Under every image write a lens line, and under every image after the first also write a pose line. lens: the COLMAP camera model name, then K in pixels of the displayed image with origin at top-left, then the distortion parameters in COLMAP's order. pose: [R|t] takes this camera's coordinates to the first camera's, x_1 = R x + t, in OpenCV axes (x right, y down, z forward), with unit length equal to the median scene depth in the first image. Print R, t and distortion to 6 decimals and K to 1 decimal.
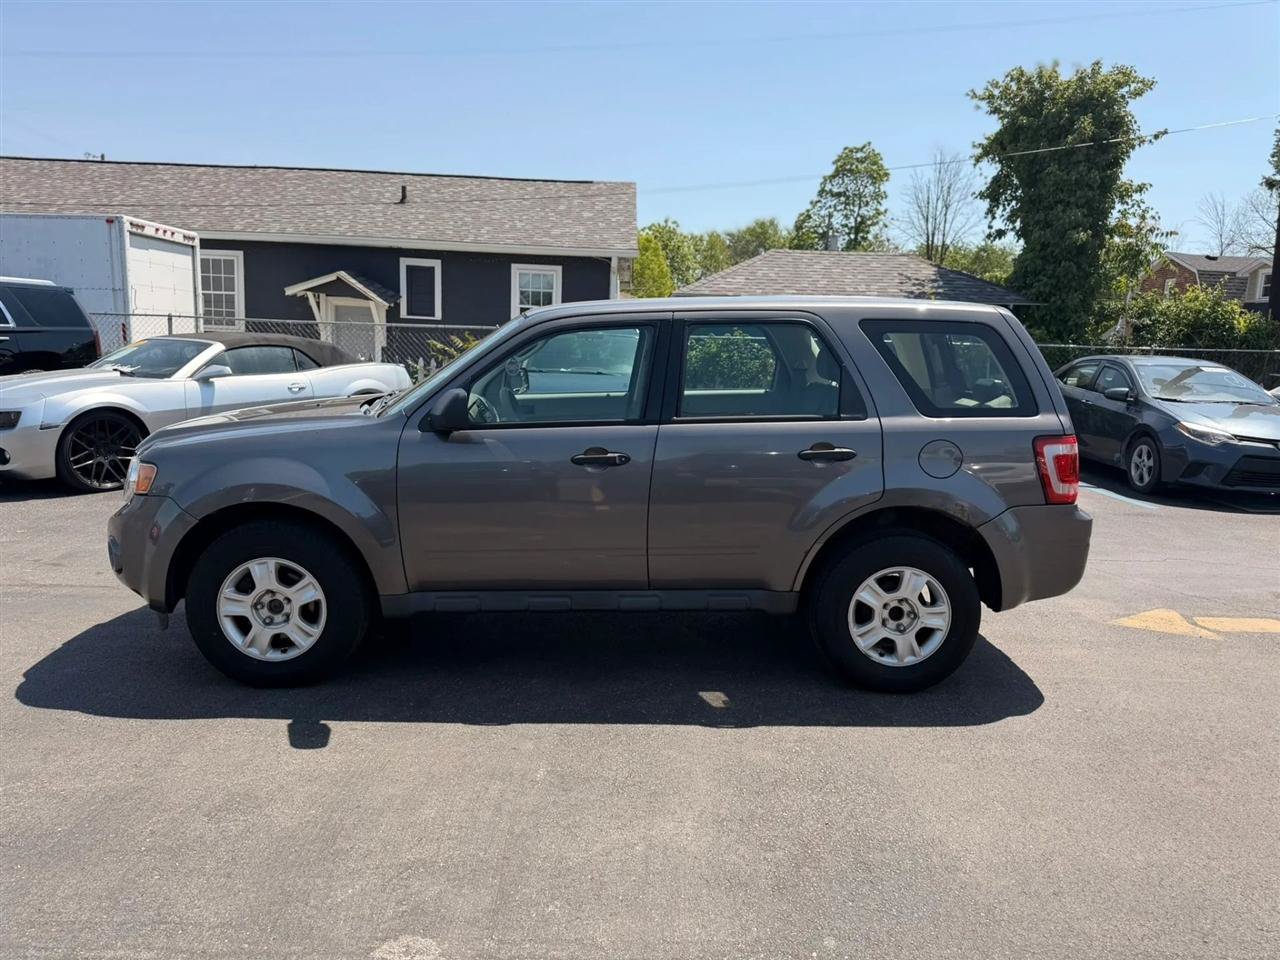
lens RADIAL K [[905.8, 0, 642.7], [0, 905.8, 482.6], [0, 0, 1]] dist [0.033750, -0.046043]
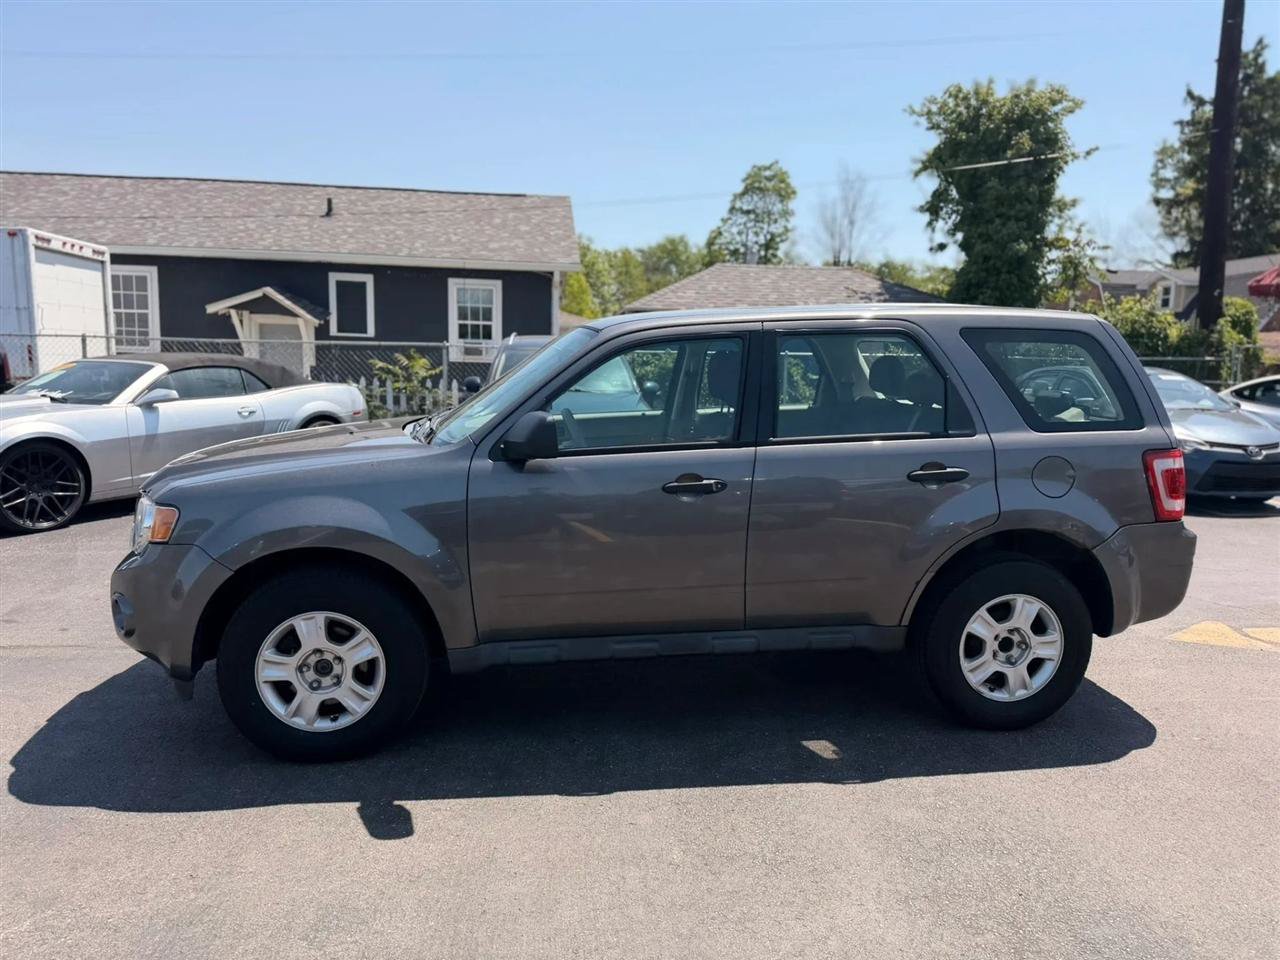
lens RADIAL K [[905.8, 0, 642.8], [0, 905.8, 486.9], [0, 0, 1]] dist [0.033750, -0.046043]
pose [[0.994972, -0.026108, 0.096694, -0.047179], [0.027360, 0.999558, -0.011642, -0.004288], [-0.096347, 0.014229, 0.995246, 0.029247]]
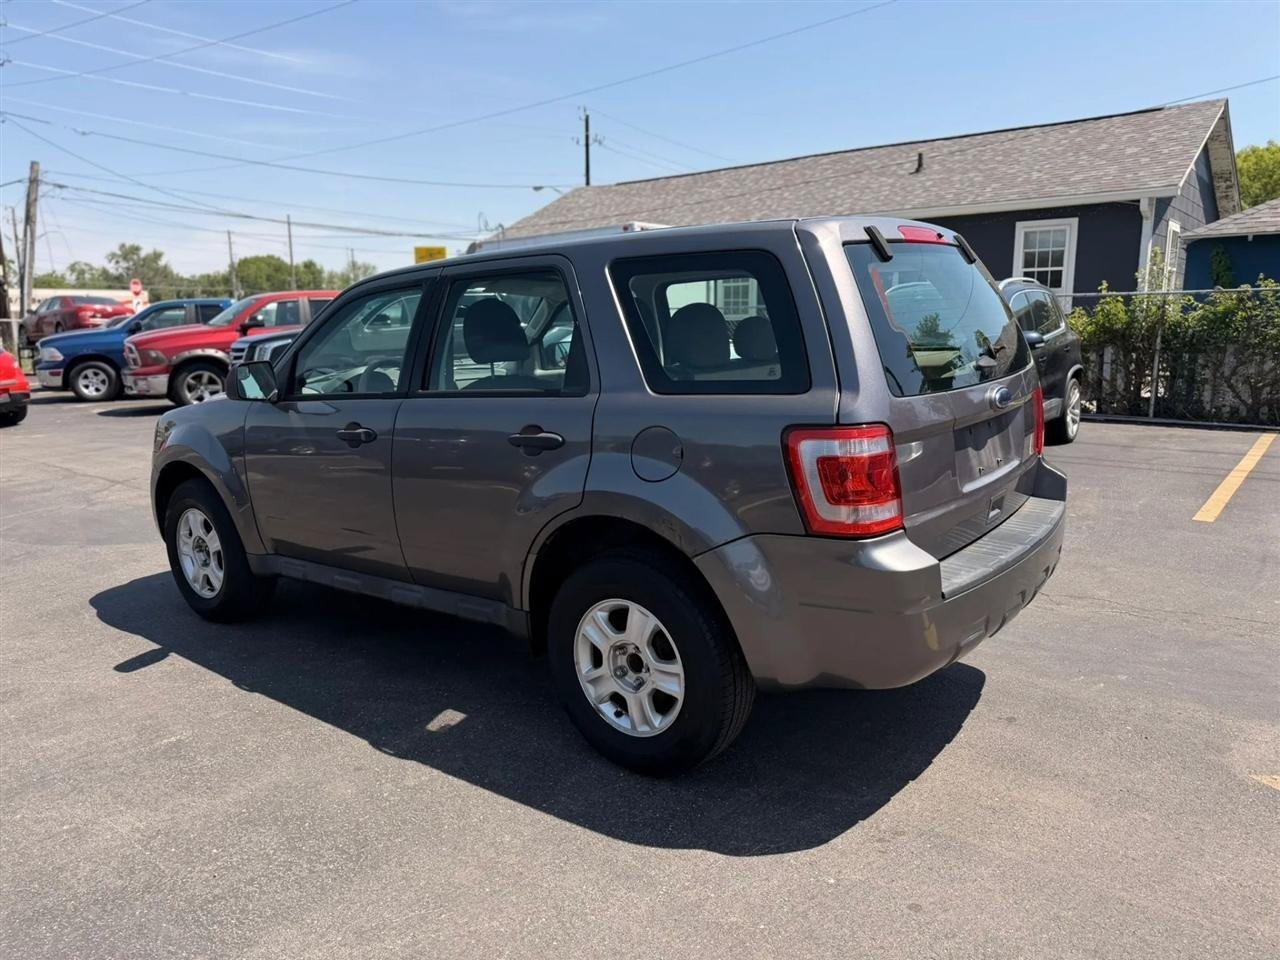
lens RADIAL K [[905.8, 0, 640.6], [0, 905.8, 485.5], [0, 0, 1]] dist [0.033750, -0.046043]
pose [[0.762511, 0.071391, -0.643025, 0.198632], [-0.056997, 0.997441, 0.043151, -0.007927], [0.644460, 0.003747, 0.764629, 0.120318]]
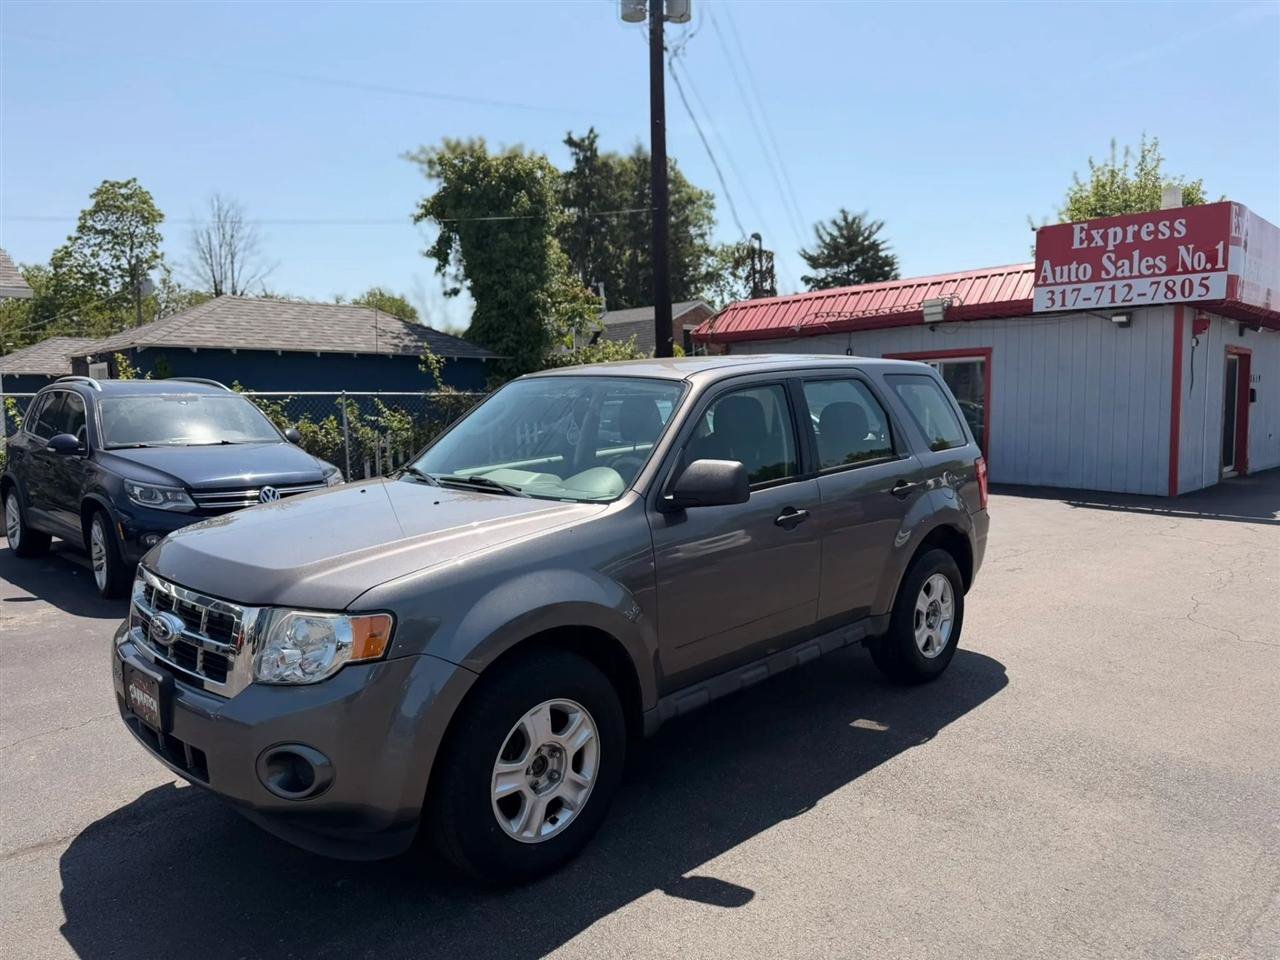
lens RADIAL K [[905.8, 0, 647.4], [0, 905.8, 494.7], [0, 0, 1]] dist [0.033750, -0.046043]
pose [[0.721127, -0.111491, 0.683773, -0.215797], [0.138982, 0.990183, 0.014878, -0.022603], [-0.678720, 0.084303, 0.729543, 0.095421]]
